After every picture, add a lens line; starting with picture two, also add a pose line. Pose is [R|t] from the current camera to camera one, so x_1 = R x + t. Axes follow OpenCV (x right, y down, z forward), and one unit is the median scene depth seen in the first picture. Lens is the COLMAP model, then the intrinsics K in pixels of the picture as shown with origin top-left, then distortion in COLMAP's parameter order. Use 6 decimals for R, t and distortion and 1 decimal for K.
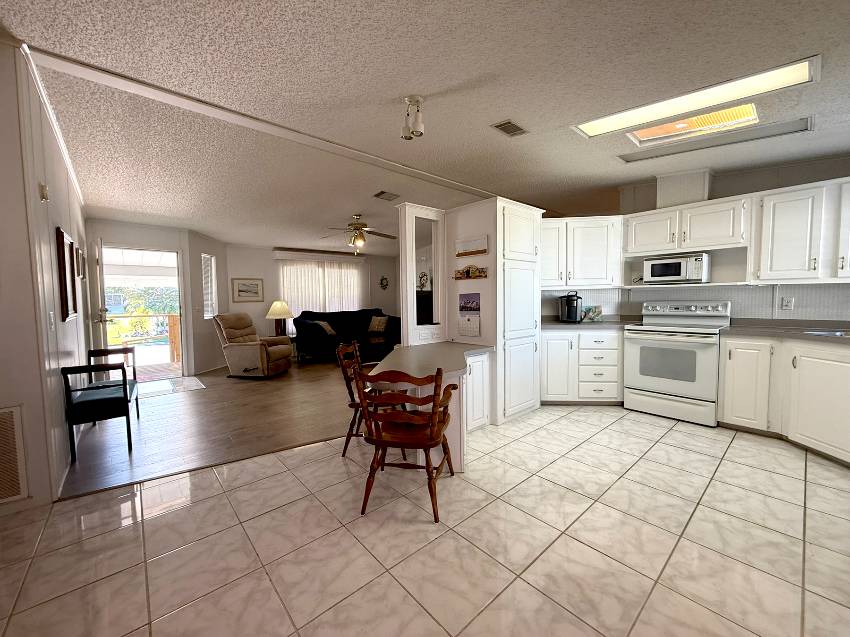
lens RADIAL K [[341.1, 0, 423.7], [0, 341.1, 317.2], [0, 0, 1]] dist [-0.000333, -0.000009]
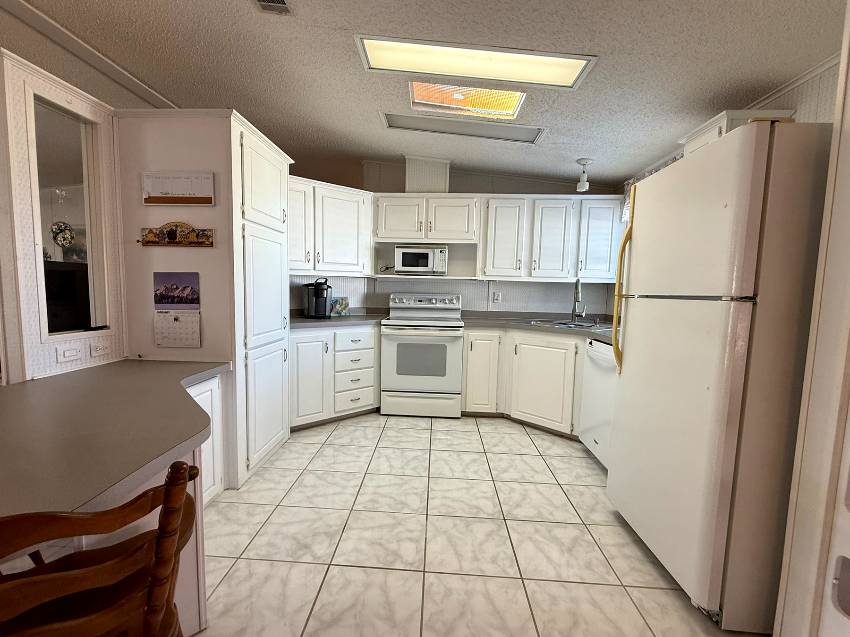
lens RADIAL K [[375.6, 0, 413.3], [0, 375.6, 321.7], [0, 0, 1]] dist [0.000219, -0.000130]
pose [[0.708027, -0.032572, 0.705434, -0.028680], [0.006914, 0.999208, 0.039197, -0.009629], [-0.706152, -0.022875, 0.707691, 0.279446]]
